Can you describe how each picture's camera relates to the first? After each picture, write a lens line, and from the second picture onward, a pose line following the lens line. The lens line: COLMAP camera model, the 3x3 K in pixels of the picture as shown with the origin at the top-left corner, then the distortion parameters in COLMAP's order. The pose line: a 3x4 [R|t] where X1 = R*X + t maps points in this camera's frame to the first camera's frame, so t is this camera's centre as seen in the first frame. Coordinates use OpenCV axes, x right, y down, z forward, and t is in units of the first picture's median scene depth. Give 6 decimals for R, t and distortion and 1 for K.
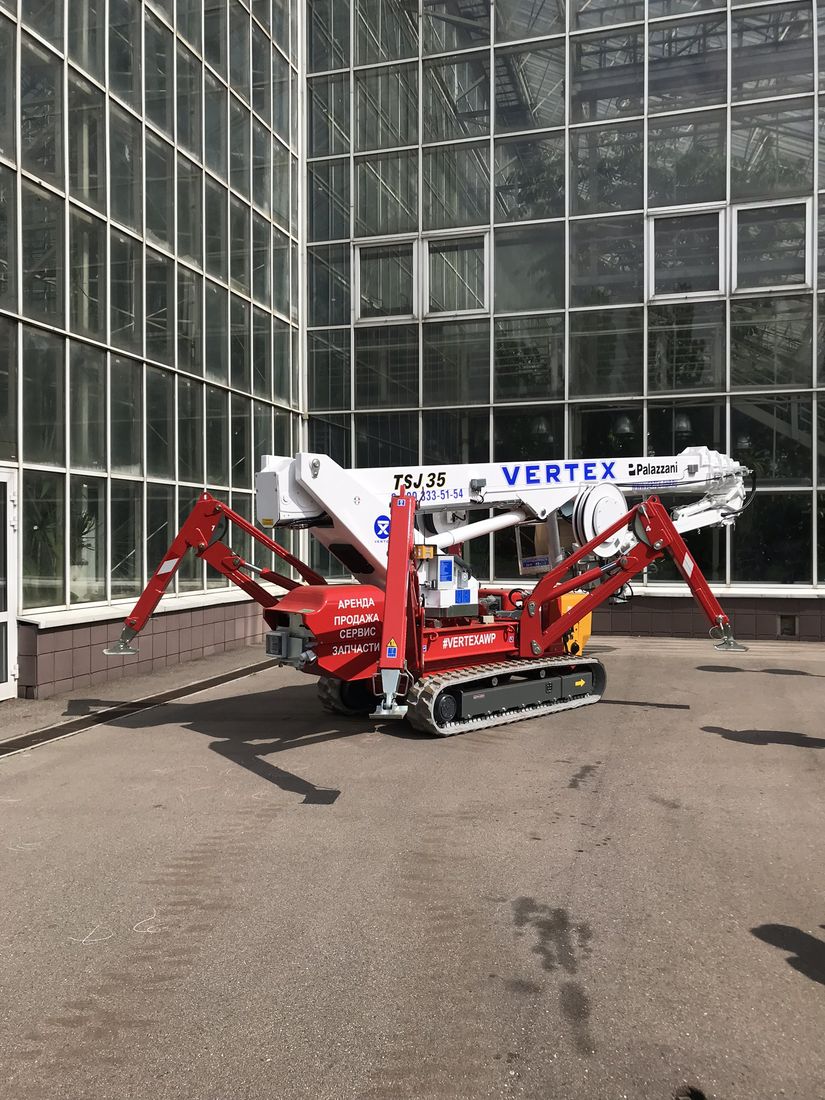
lens RADIAL K [[890.7, 0, 410.6], [0, 890.7, 535.4], [0, 0, 1]] dist [0.056687, -0.107413]
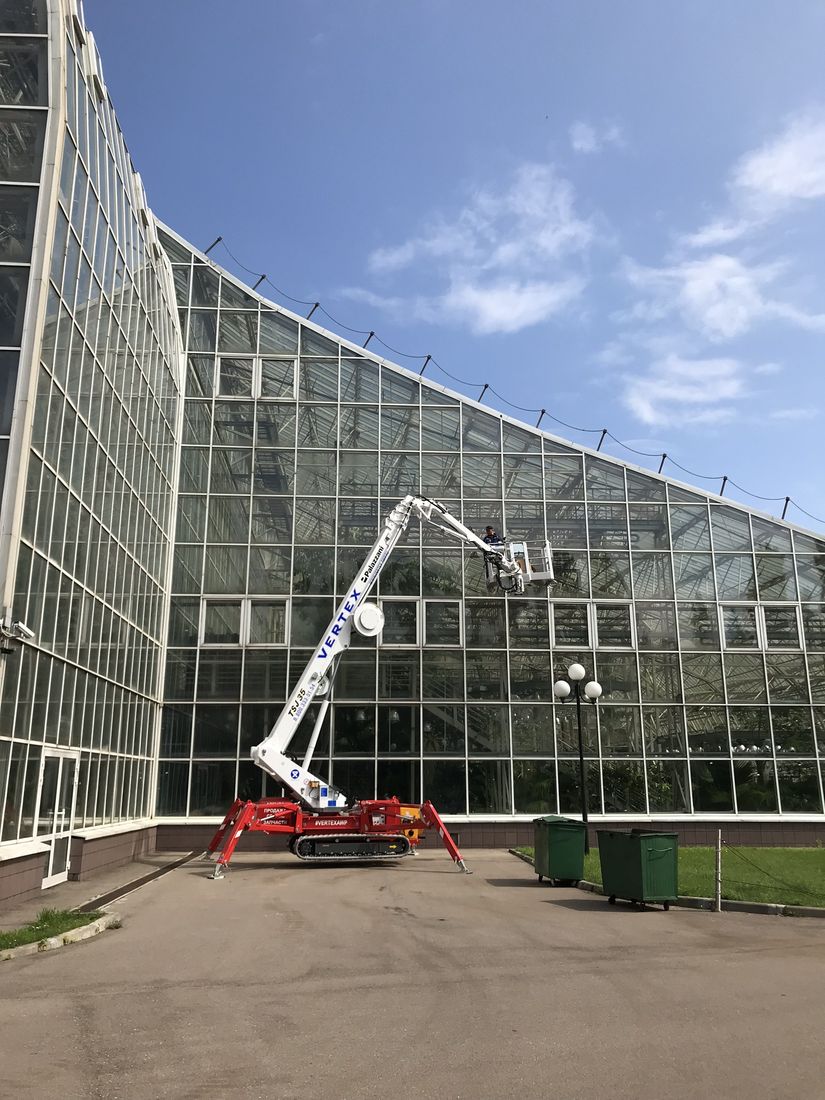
lens RADIAL K [[890.7, 0, 410.6], [0, 890.7, 535.4], [0, 0, 1]] dist [0.056687, -0.107413]
pose [[0.934759, 0.093508, 0.342757, -0.279715], [0.000812, 0.964179, -0.265252, -0.006729], [-0.355282, 0.248225, 0.901199, -0.616912]]
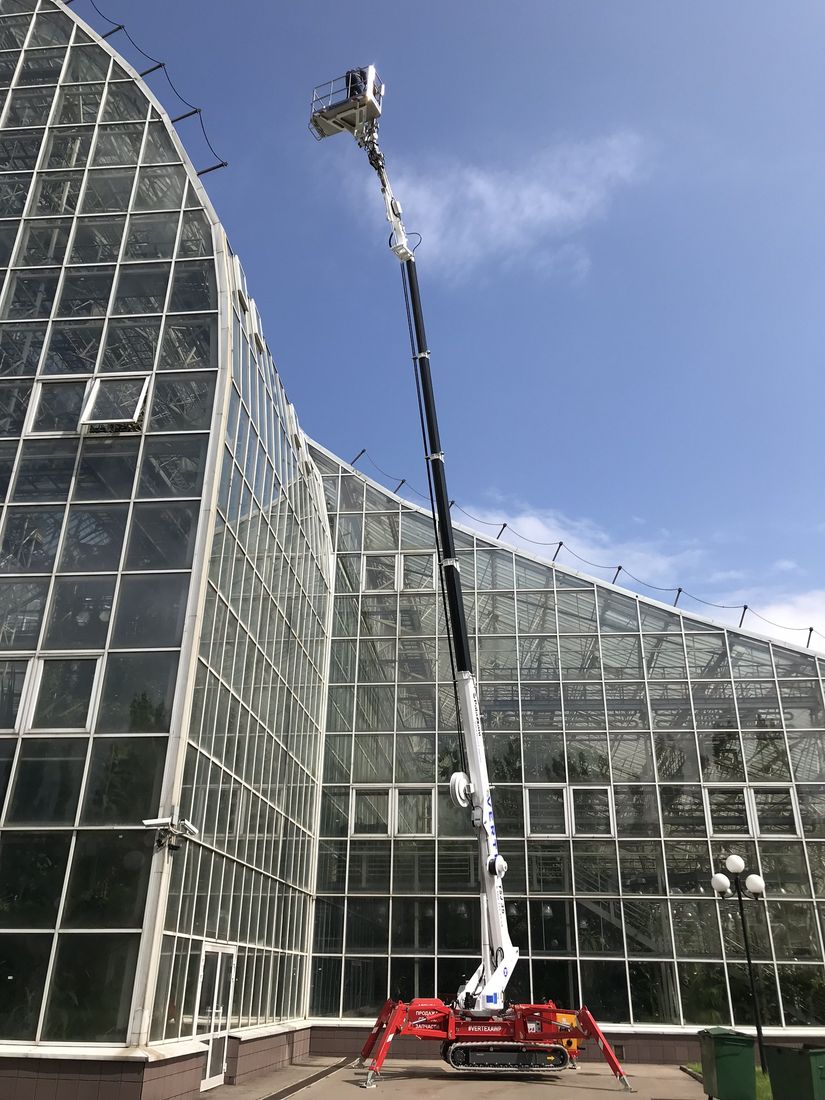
lens RADIAL K [[902.6, 0, 416.4], [0, 902.6, 525.2], [0, 0, 1]] dist [-0.005606, 0.012911]
pose [[0.980688, 0.102198, 0.166753, -0.279407], [-0.016999, 0.893928, -0.447888, -0.013170], [-0.194838, 0.436404, 0.878402, -0.710565]]
